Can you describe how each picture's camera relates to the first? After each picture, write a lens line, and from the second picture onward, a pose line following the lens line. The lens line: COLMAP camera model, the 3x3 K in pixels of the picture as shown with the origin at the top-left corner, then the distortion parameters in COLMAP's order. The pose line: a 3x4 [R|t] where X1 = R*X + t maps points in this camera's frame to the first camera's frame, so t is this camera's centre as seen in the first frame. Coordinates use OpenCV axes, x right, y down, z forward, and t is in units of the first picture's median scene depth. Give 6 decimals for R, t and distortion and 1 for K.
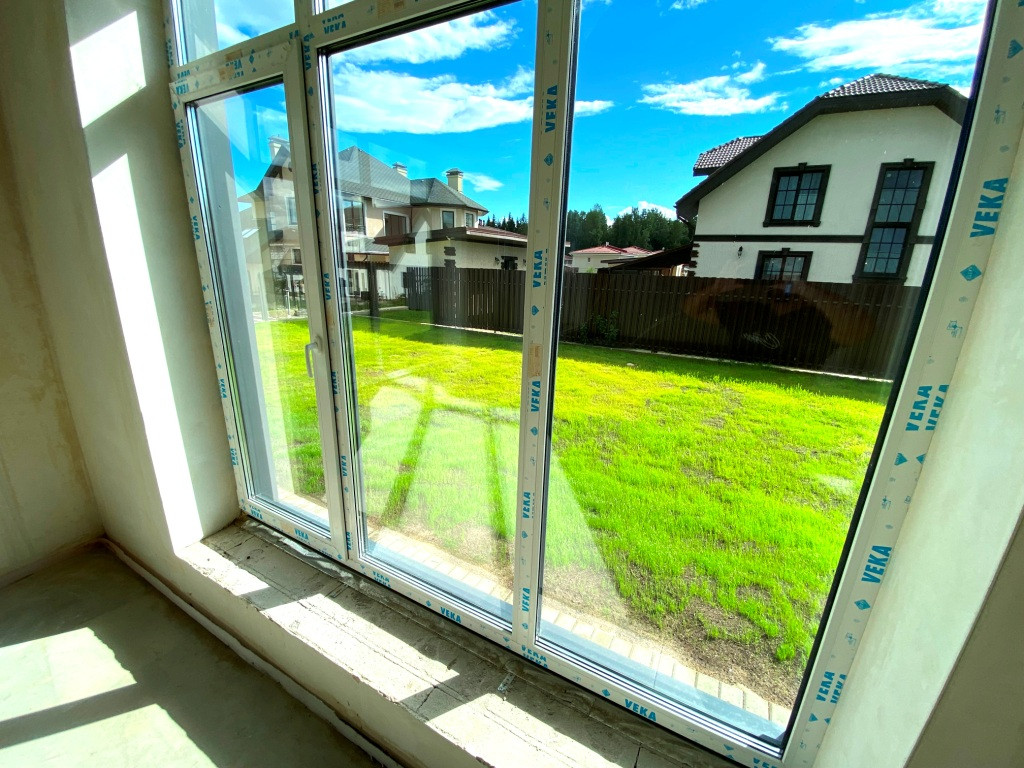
lens RADIAL K [[416.6, 0, 513.2], [0, 416.6, 387.2], [0, 0, 1]] dist [0.014436, -0.016870]
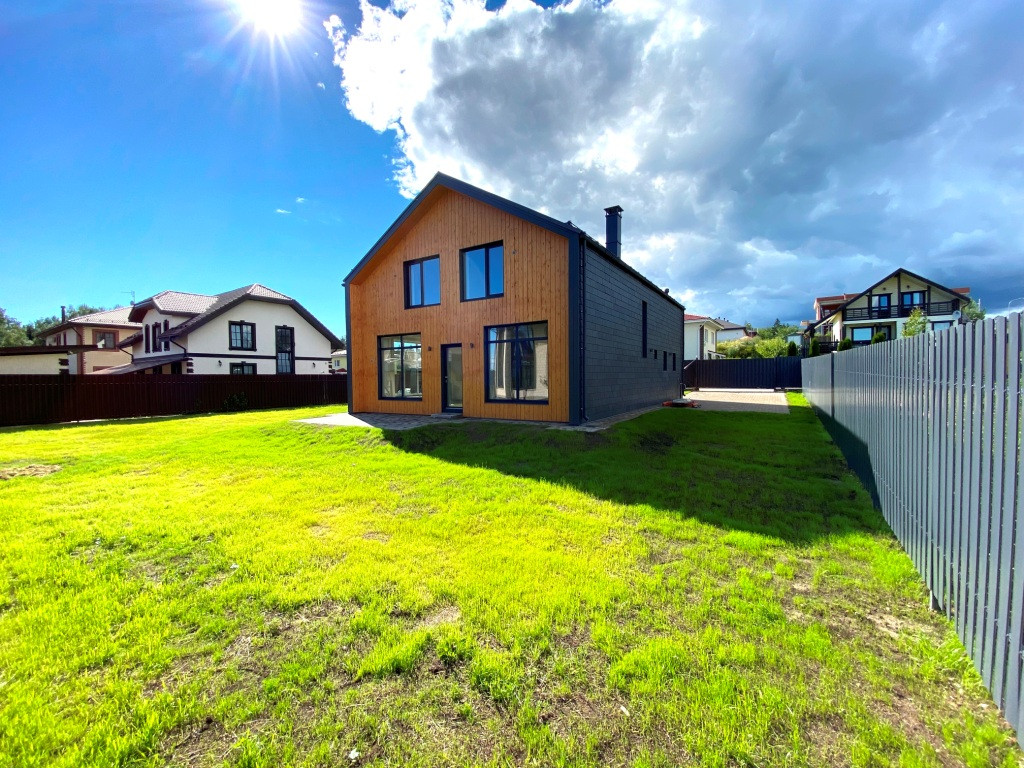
lens RADIAL K [[416.6, 0, 519.7], [0, 416.6, 384.6], [0, 0, 1]] dist [0.014436, -0.016870]
pose [[0.056626, -0.048224, 0.997230, -1.179542], [0.299671, 0.953599, 0.029098, 0.086997], [-0.952361, 0.297193, 0.068449, -0.290936]]
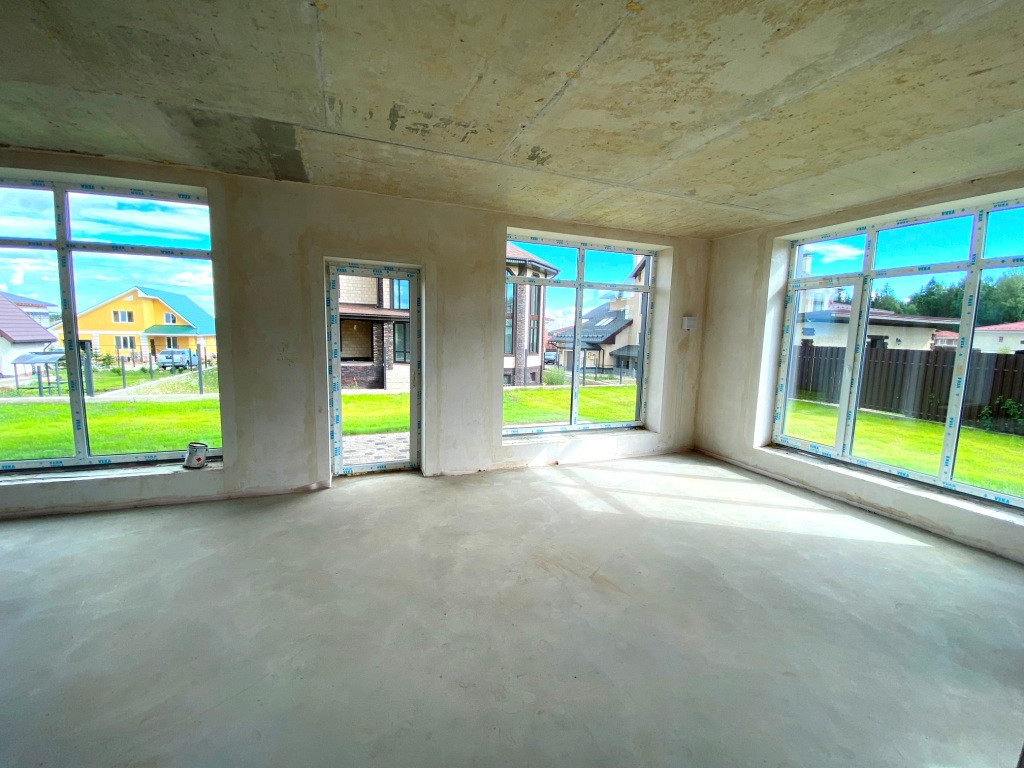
lens RADIAL K [[416.6, 0, 511.1], [0, 416.6, 384.2], [0, 0, 1]] dist [0.014436, -0.016870]
pose [[0.766258, 0.063816, -0.639356, -0.039338], [-0.184154, 0.975123, -0.123376, 0.075473], [0.615577, 0.212278, 0.758948, -0.246508]]
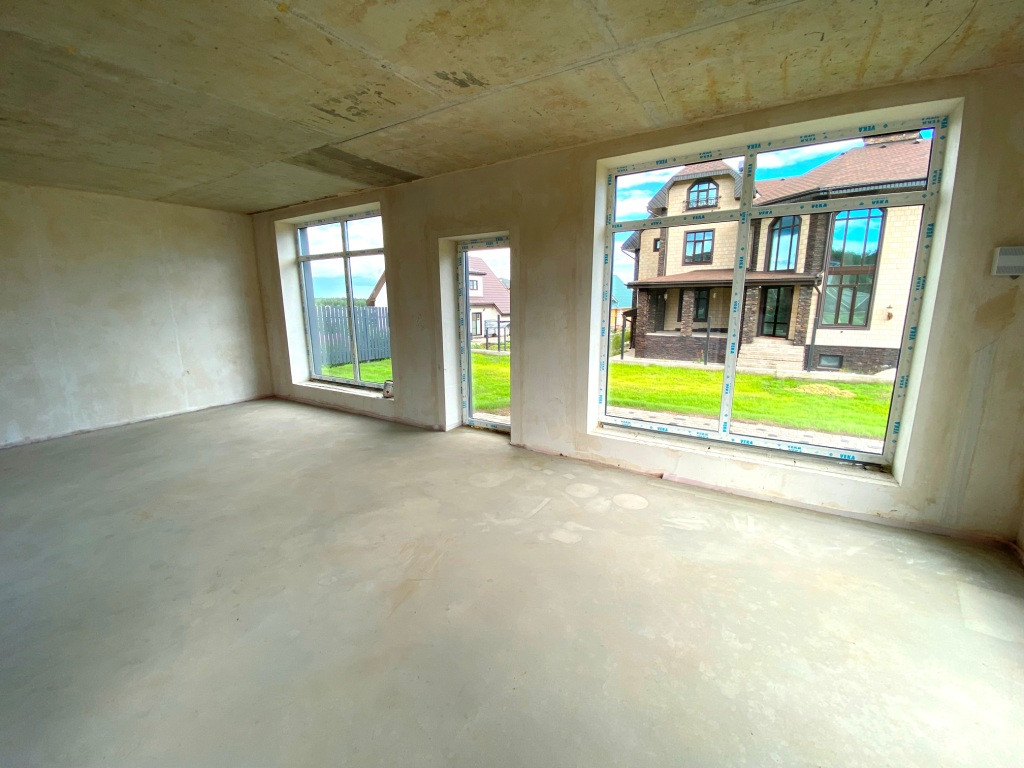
lens RADIAL K [[416.6, 0, 510.1], [0, 416.6, 385.0], [0, 0, 1]] dist [0.014436, -0.016870]
pose [[-0.065563, 0.167983, -0.983607, 0.014771], [-0.280893, 0.942760, 0.179730, 0.022016], [0.957497, 0.288072, -0.014625, -0.060329]]
